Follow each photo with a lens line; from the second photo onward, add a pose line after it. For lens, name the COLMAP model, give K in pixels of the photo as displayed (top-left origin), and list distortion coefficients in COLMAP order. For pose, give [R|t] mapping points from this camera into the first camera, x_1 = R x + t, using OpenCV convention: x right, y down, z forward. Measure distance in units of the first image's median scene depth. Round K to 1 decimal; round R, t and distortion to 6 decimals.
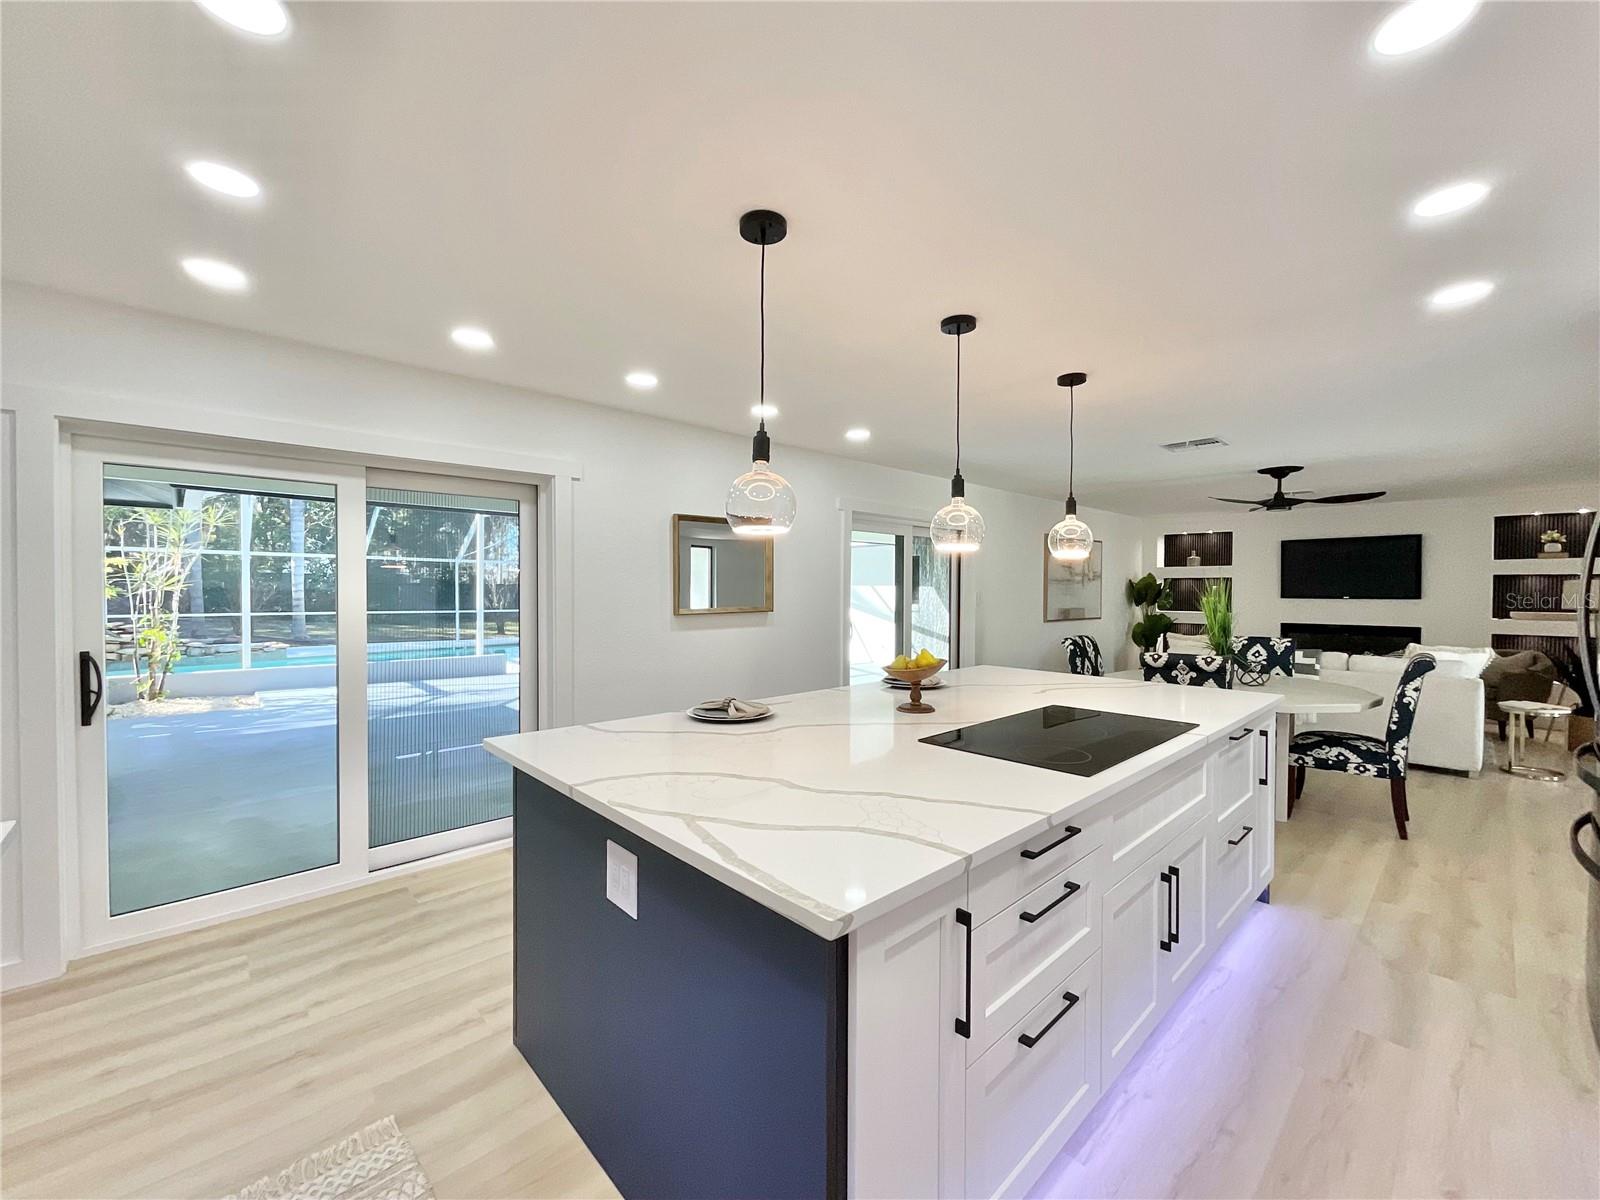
lens RADIAL K [[649.0, 0, 796.0], [0, 649.0, 596.0], [0, 0, 1]] dist [-0.001099, 0.000917]
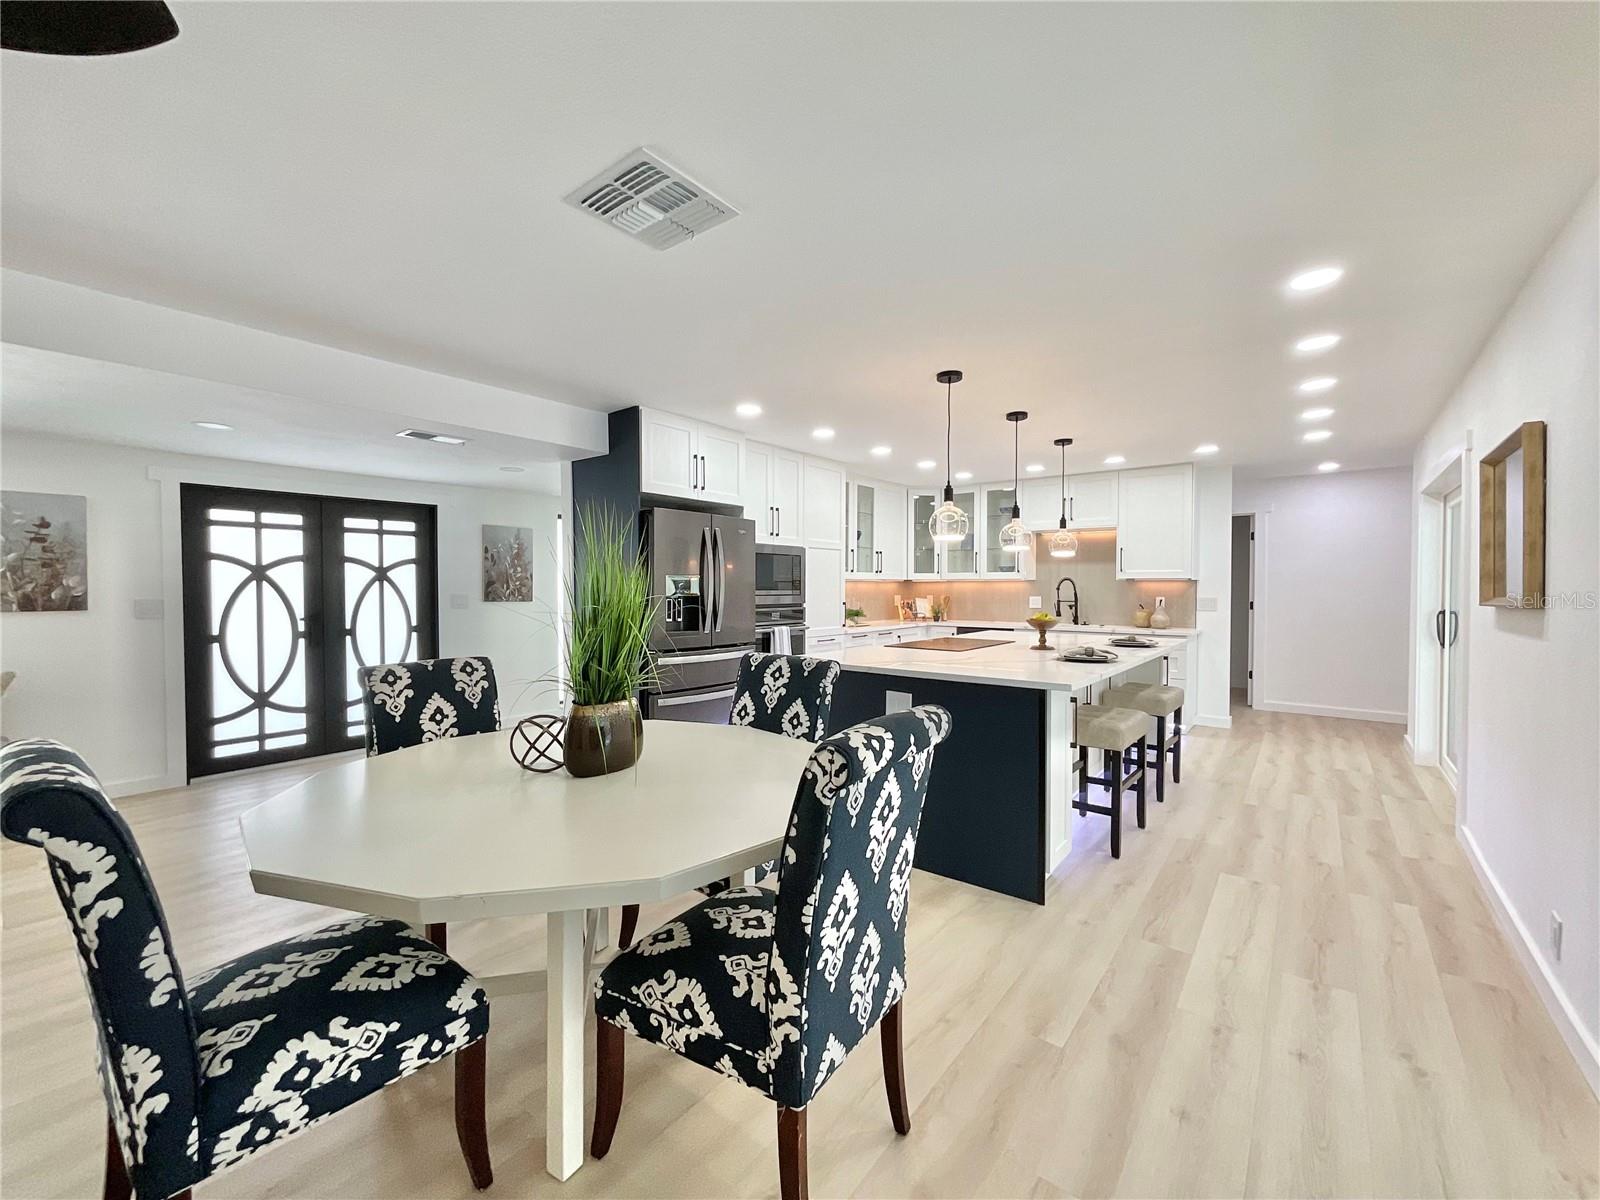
lens RADIAL K [[649.0, 0, 802.2], [0, 649.0, 598.4], [0, 0, 1]] dist [-0.001099, 0.000917]
pose [[-0.988132, -0.001509, -0.153600, 0.383929], [-0.005920, 0.999583, 0.028263, 0.004060], [0.153494, 0.028837, -0.987729, 0.936861]]
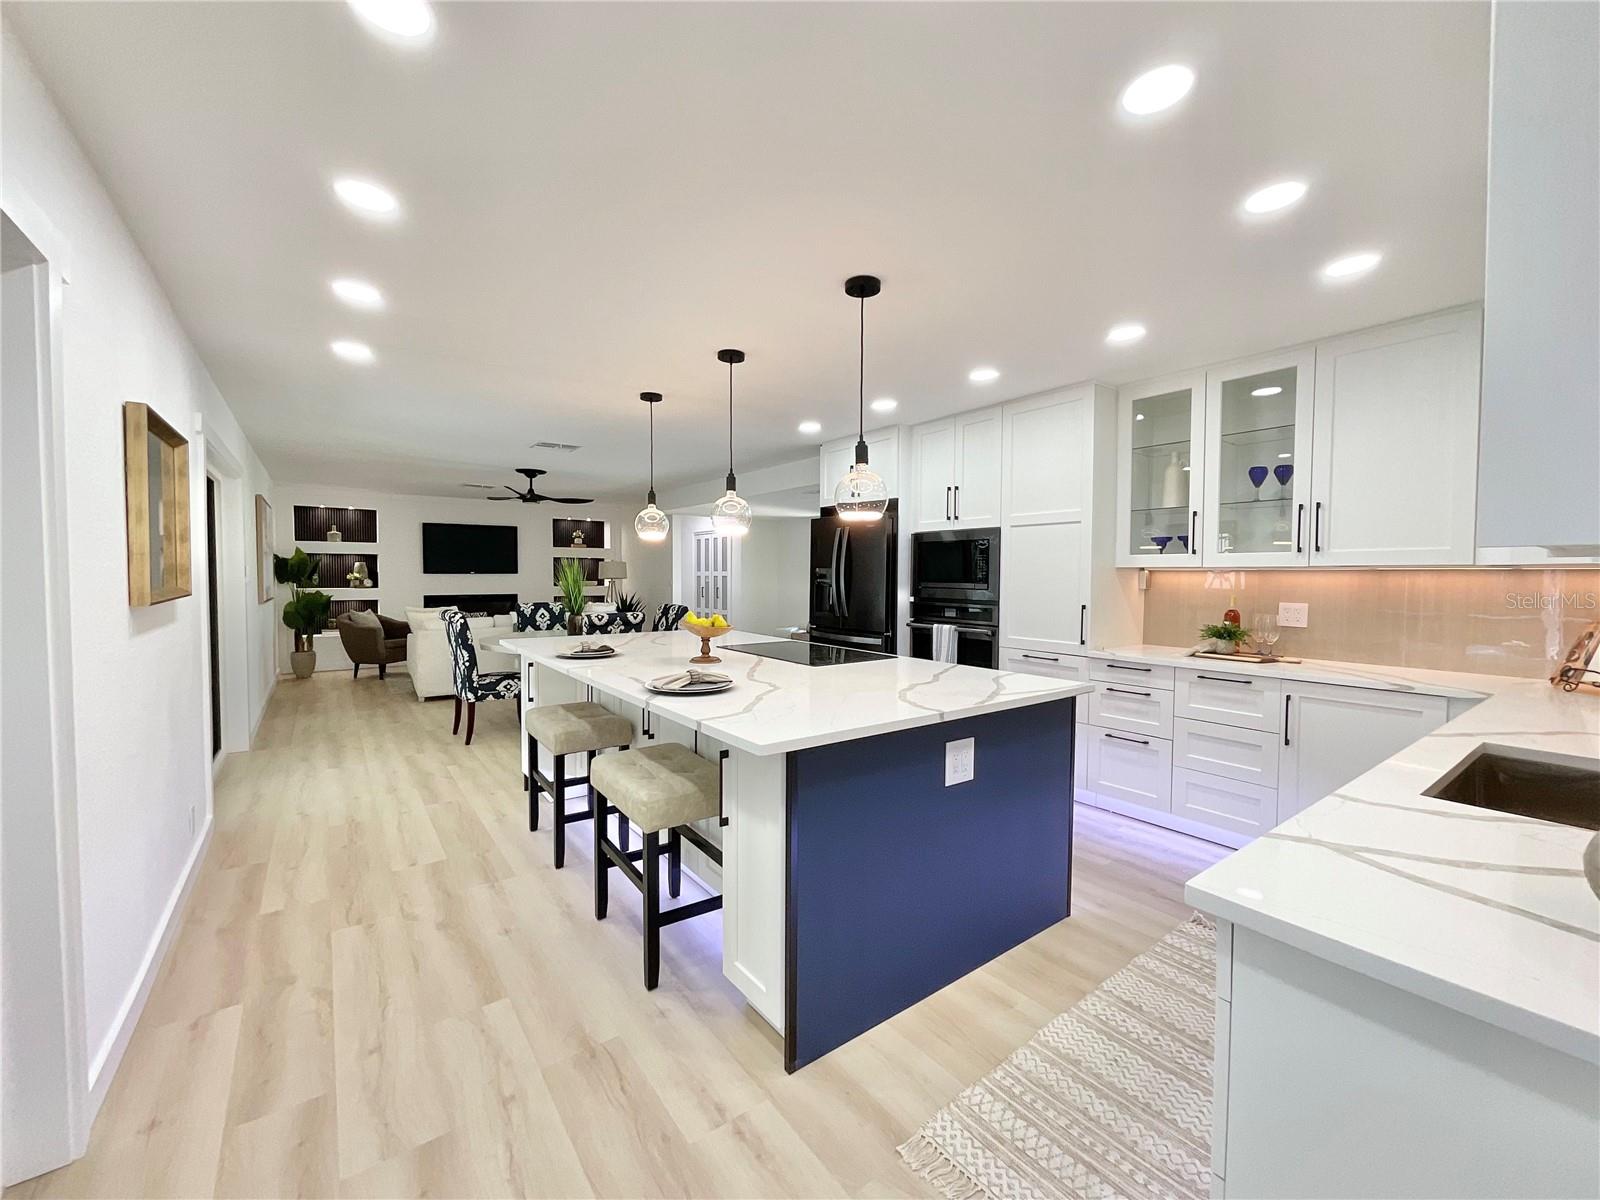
lens RADIAL K [[649.0, 0, 805.2], [0, 649.0, 602.9], [0, 0, 1]] dist [-0.001099, 0.000917]
pose [[0.106003, -0.050034, 0.993106, -0.372424], [0.006667, 0.998747, 0.049606, 0.002959], [-0.994343, 0.001363, 0.106204, 0.259505]]
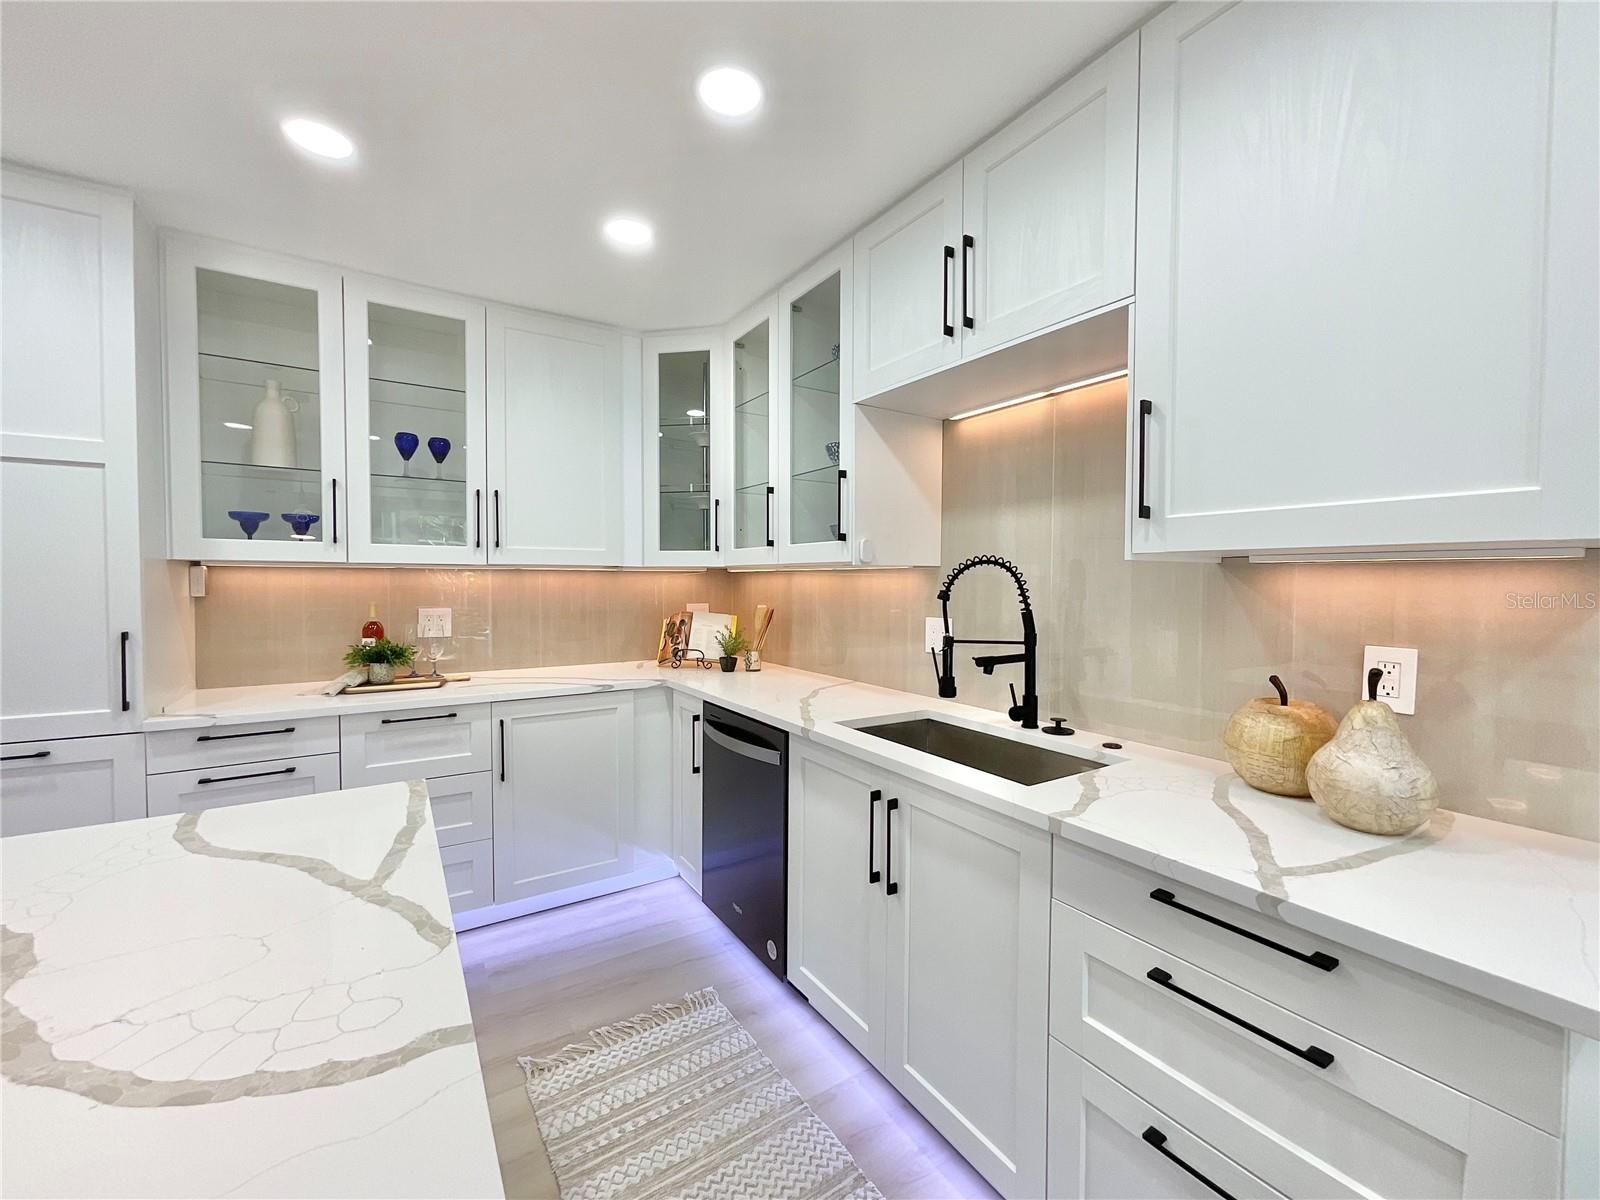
lens RADIAL K [[649.0, 0, 799.6], [0, 649.0, 594.5], [0, 0, 1]] dist [-0.001099, 0.000917]
pose [[-0.984047, -0.014276, 0.177337, -0.136134], [-0.008462, 0.999403, 0.033495, 0.005731], [-0.177710, 0.031460, -0.983580, 0.304208]]
